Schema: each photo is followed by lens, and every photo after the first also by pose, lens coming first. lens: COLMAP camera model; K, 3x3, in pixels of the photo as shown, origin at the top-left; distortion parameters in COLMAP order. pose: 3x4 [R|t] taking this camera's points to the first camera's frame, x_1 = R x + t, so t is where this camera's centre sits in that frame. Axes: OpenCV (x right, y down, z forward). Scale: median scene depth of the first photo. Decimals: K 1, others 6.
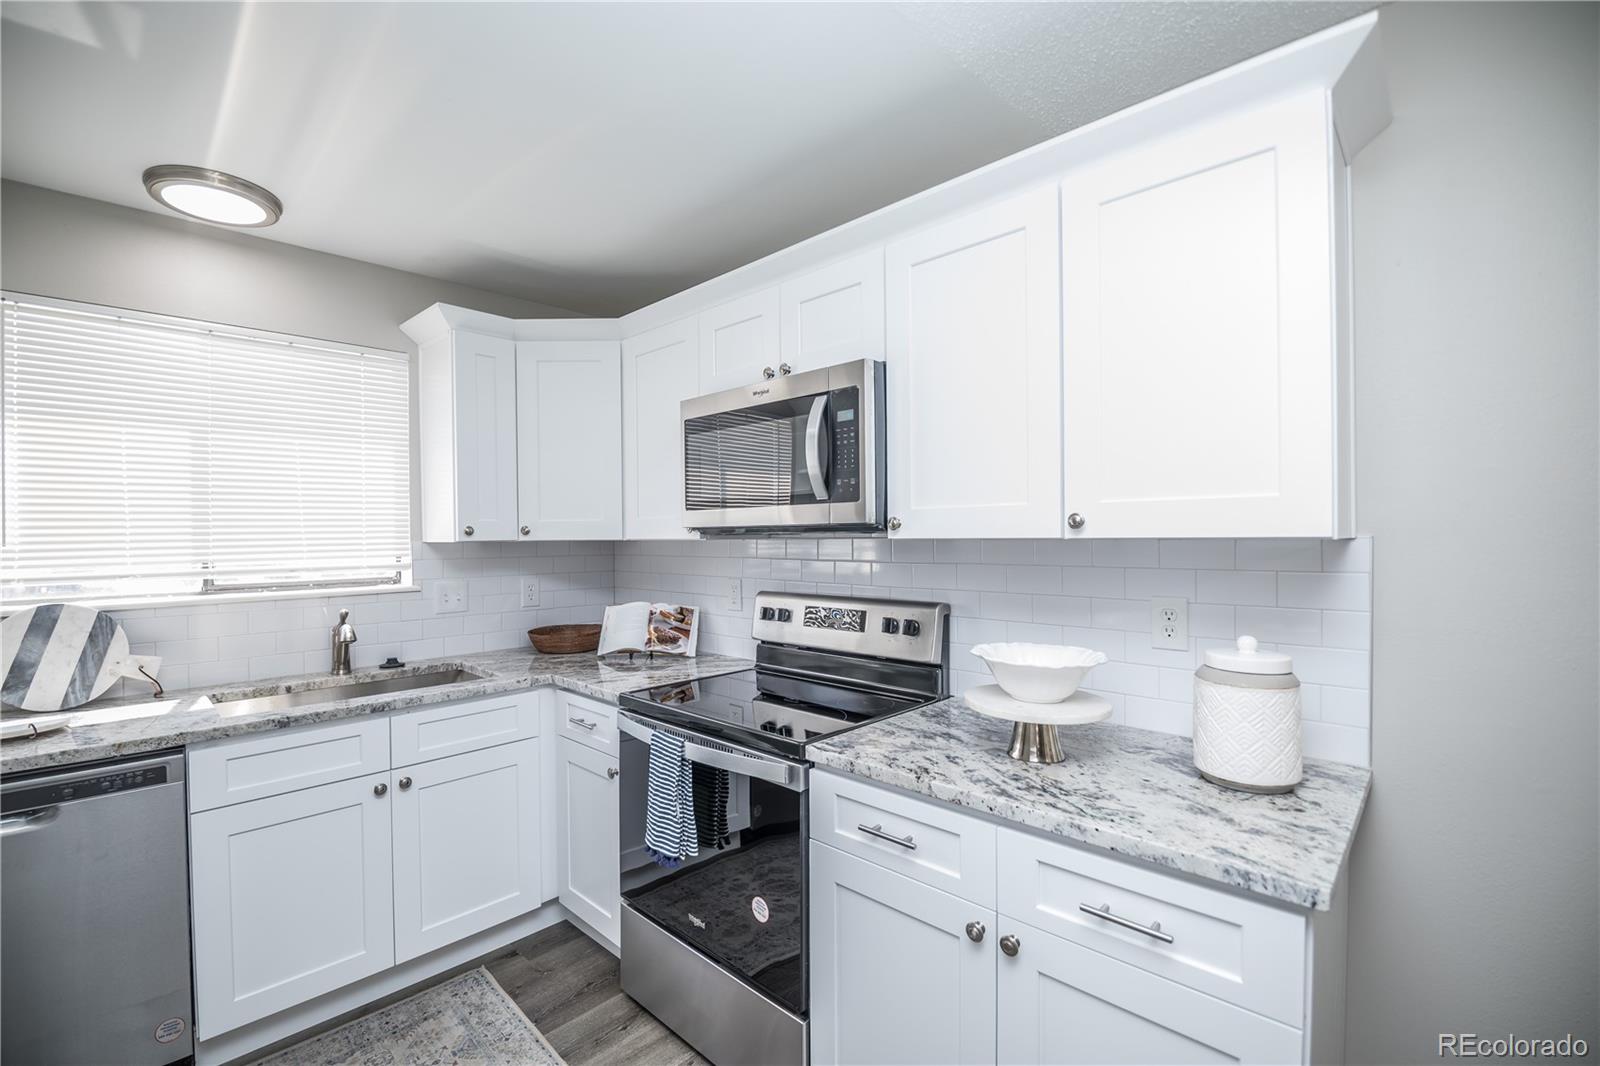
lens RADIAL K [[682.6, 0, 804.2], [0, 682.6, 537.1], [0, 0, 1]] dist [-0.001198, -0.009806]
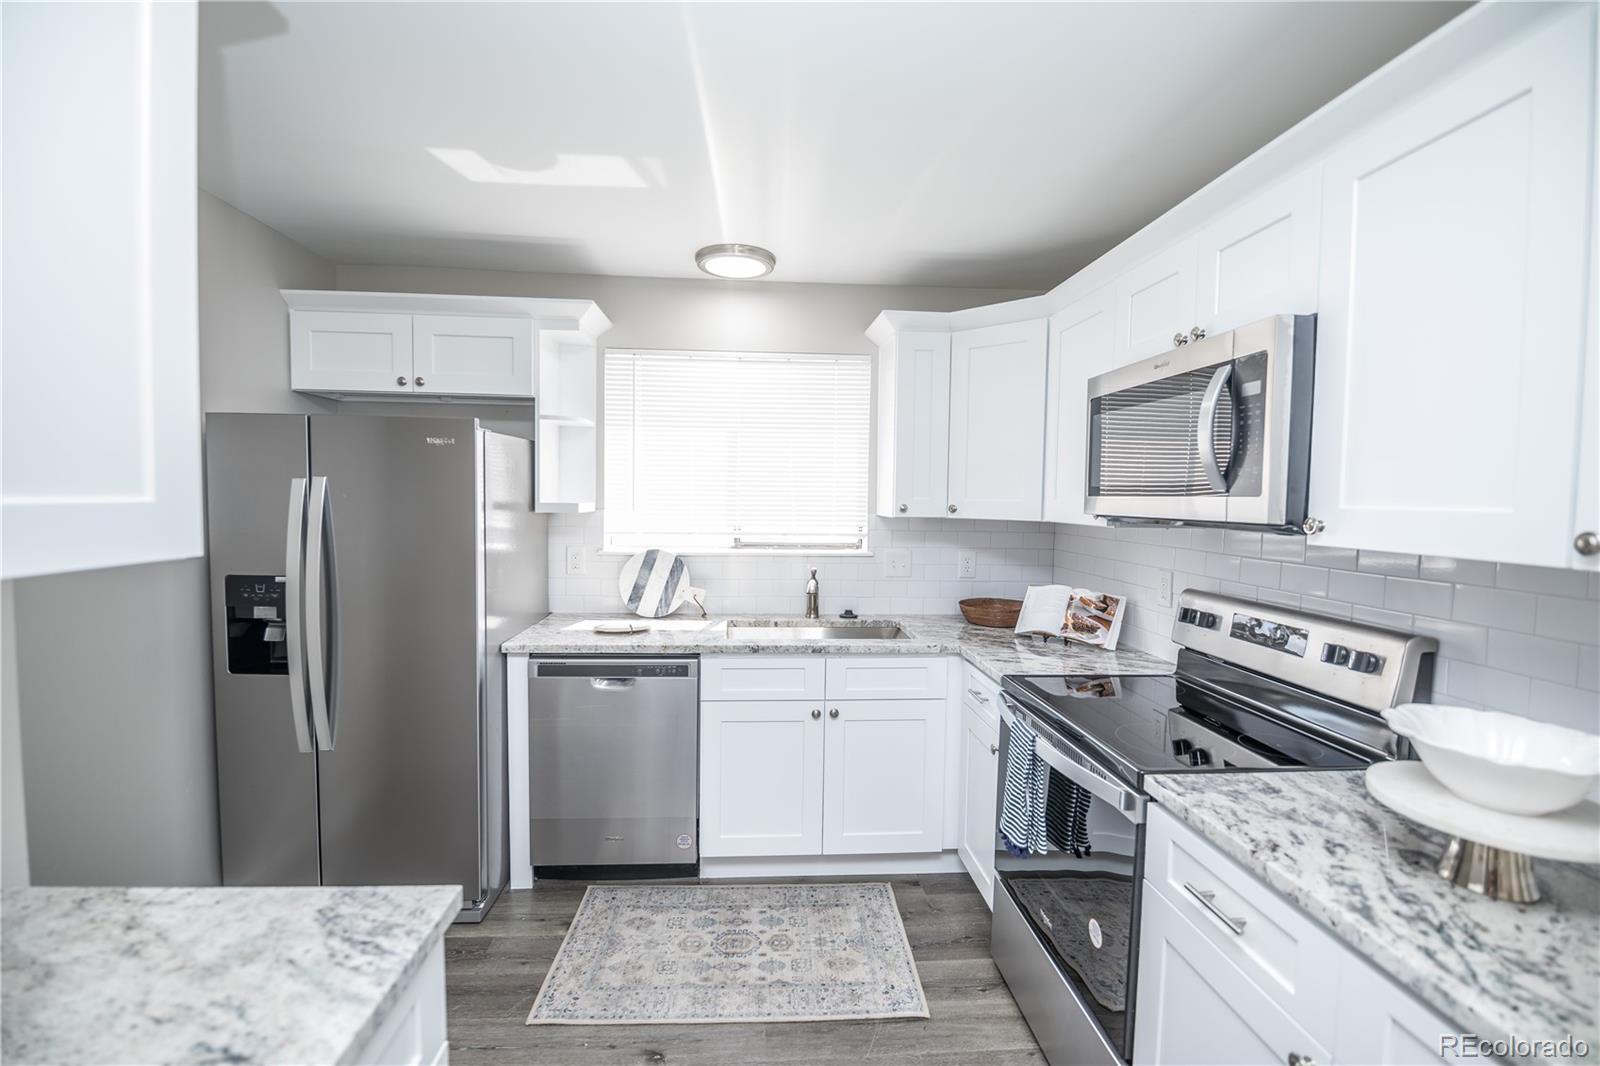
lens RADIAL K [[688.4, 0, 803.2], [0, 688.4, 530.6], [0, 0, 1]] dist [-0.000239, -0.011428]
pose [[0.747211, 0.054151, -0.662377, 0.180316], [-0.026123, 0.998298, 0.052145, -0.033379], [0.664073, -0.021660, 0.747354, 0.034719]]
